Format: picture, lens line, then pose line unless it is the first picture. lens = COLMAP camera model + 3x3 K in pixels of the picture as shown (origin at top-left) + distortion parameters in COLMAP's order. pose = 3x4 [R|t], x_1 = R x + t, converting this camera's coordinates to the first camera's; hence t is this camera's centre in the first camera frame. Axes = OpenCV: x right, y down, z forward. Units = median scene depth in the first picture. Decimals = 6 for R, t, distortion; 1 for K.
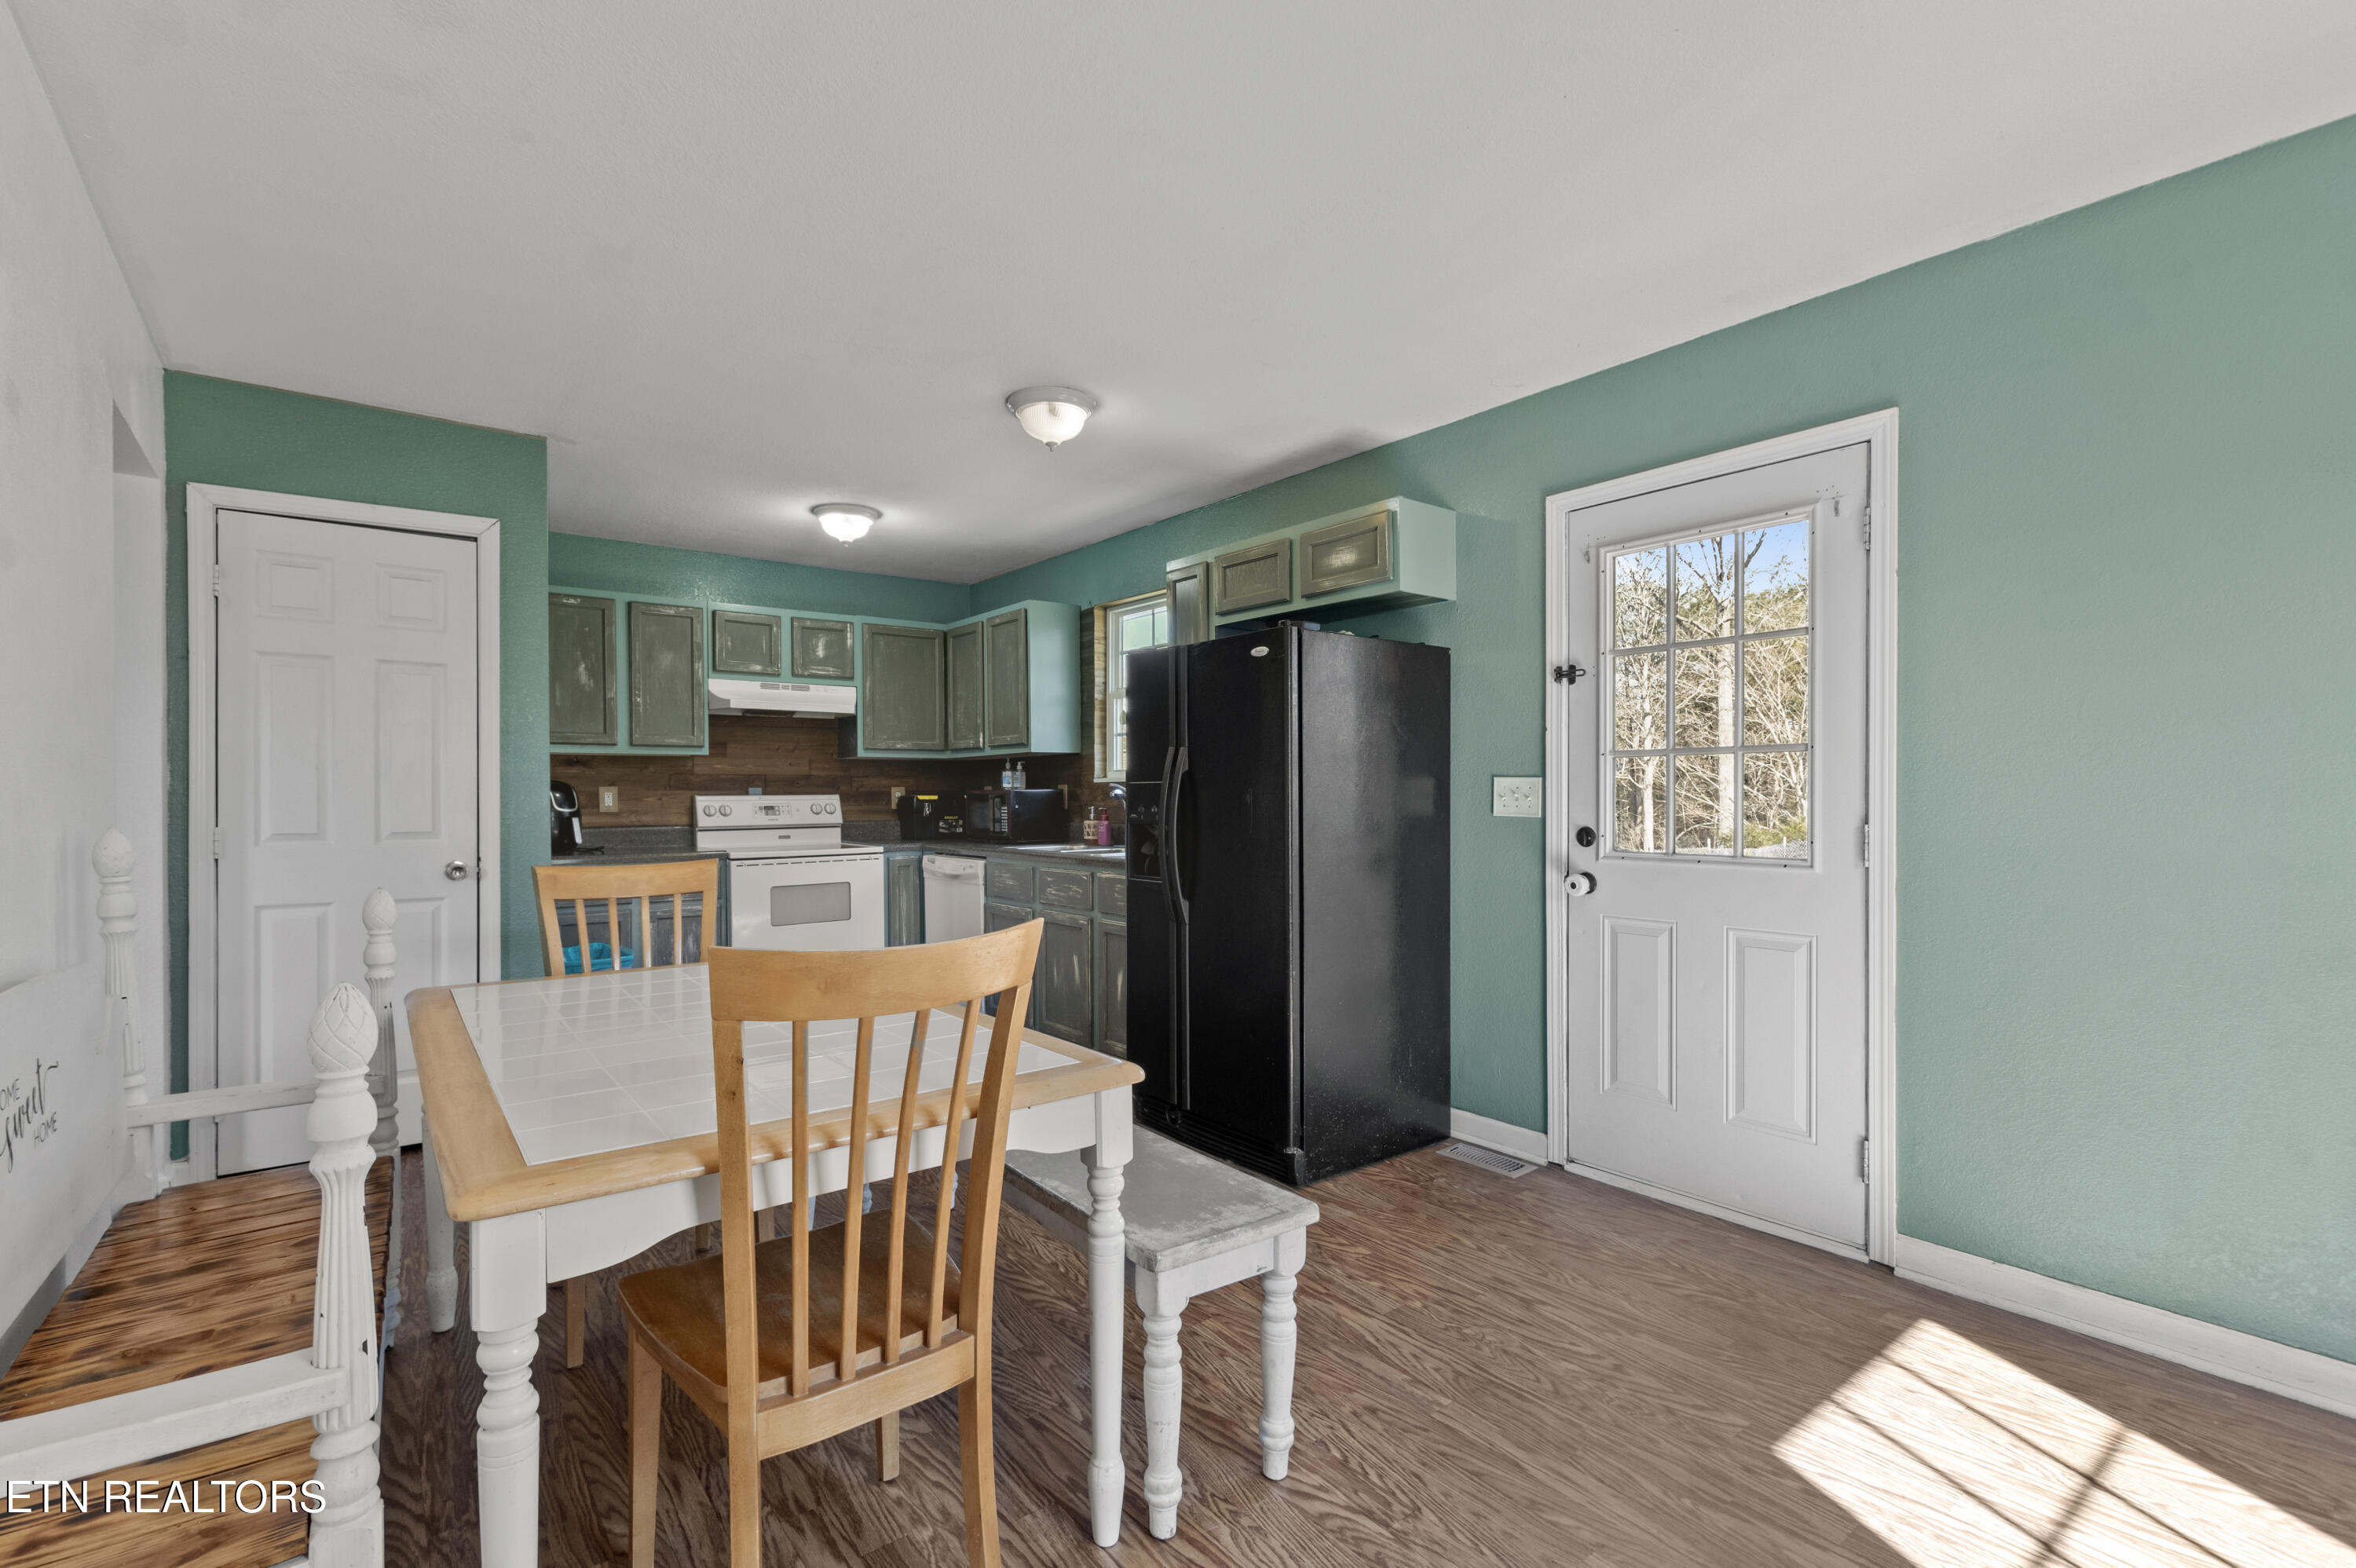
lens RADIAL K [[1032.6, 0, 1165.9], [0, 1032.6, 808.2], [0, 0, 1]] dist [0.006576, -0.002953]
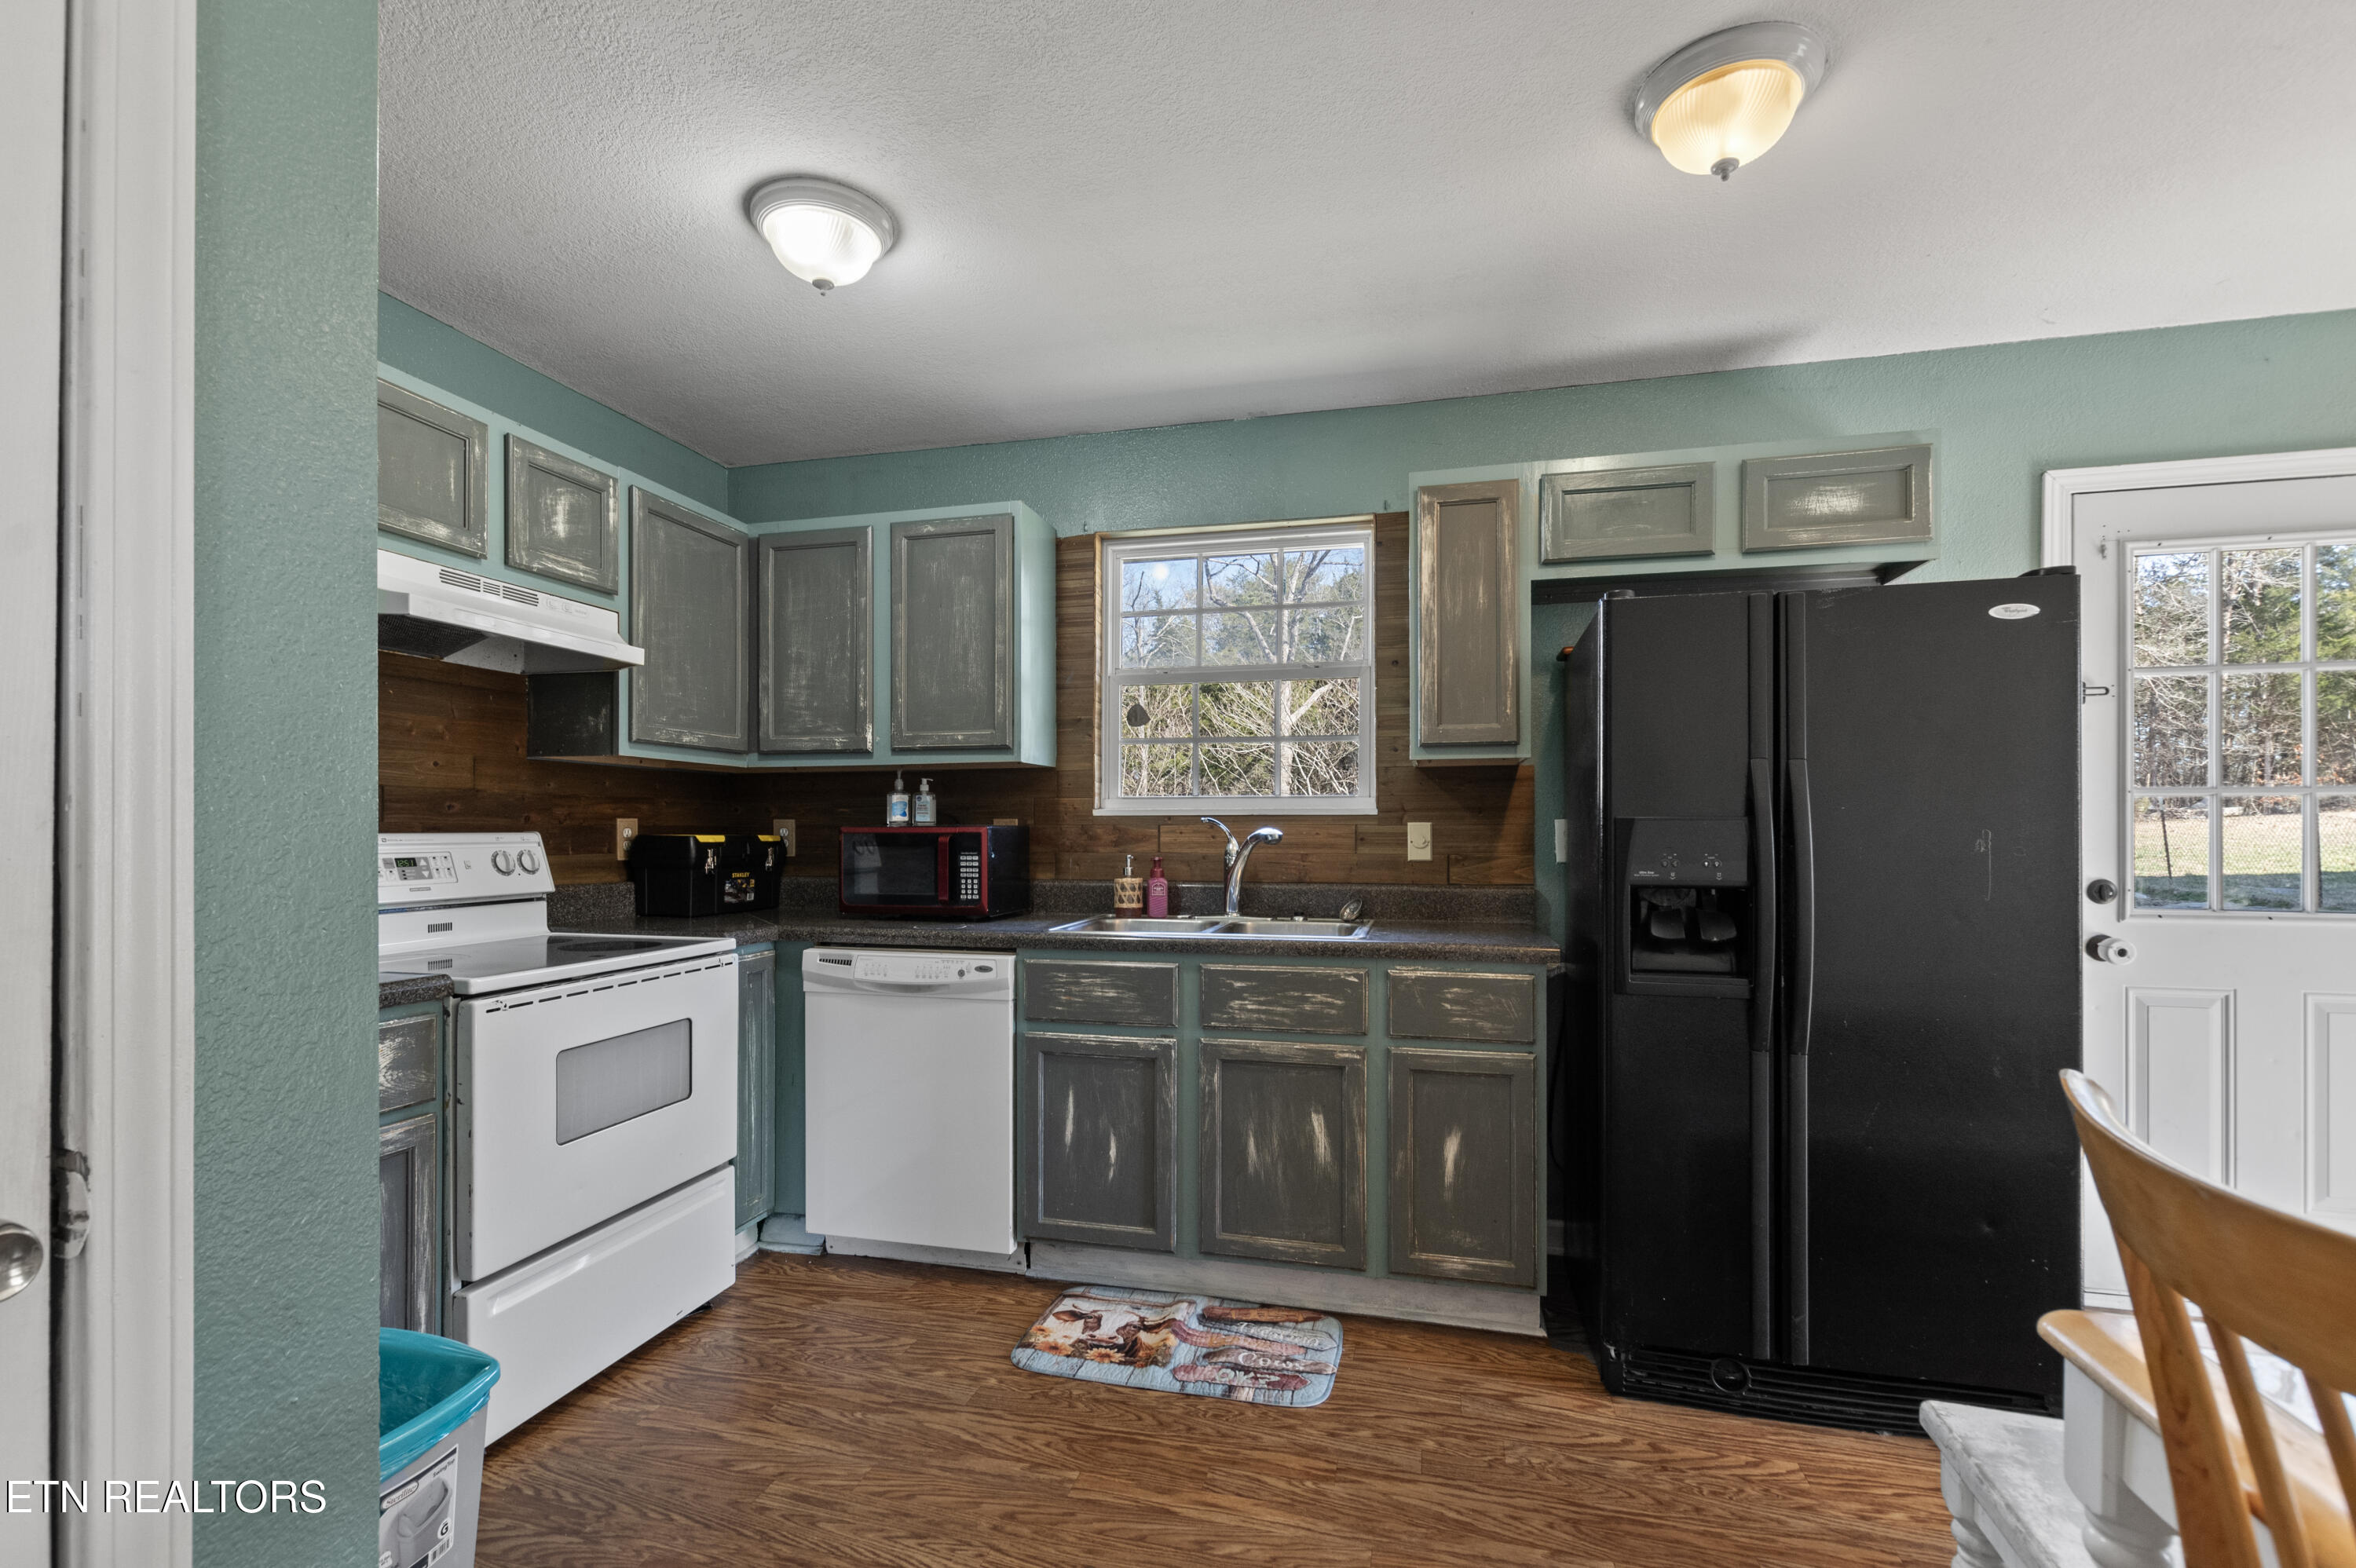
lens RADIAL K [[1032.6, 0, 1173.3], [0, 1032.6, 836.0], [0, 0, 1]] dist [0.006576, -0.002953]
pose [[0.792812, 0.004386, 0.609451, -0.406665], [0.003317, 0.999928, -0.011512, -0.005416], [-0.609458, 0.011148, 0.792740, 0.474183]]
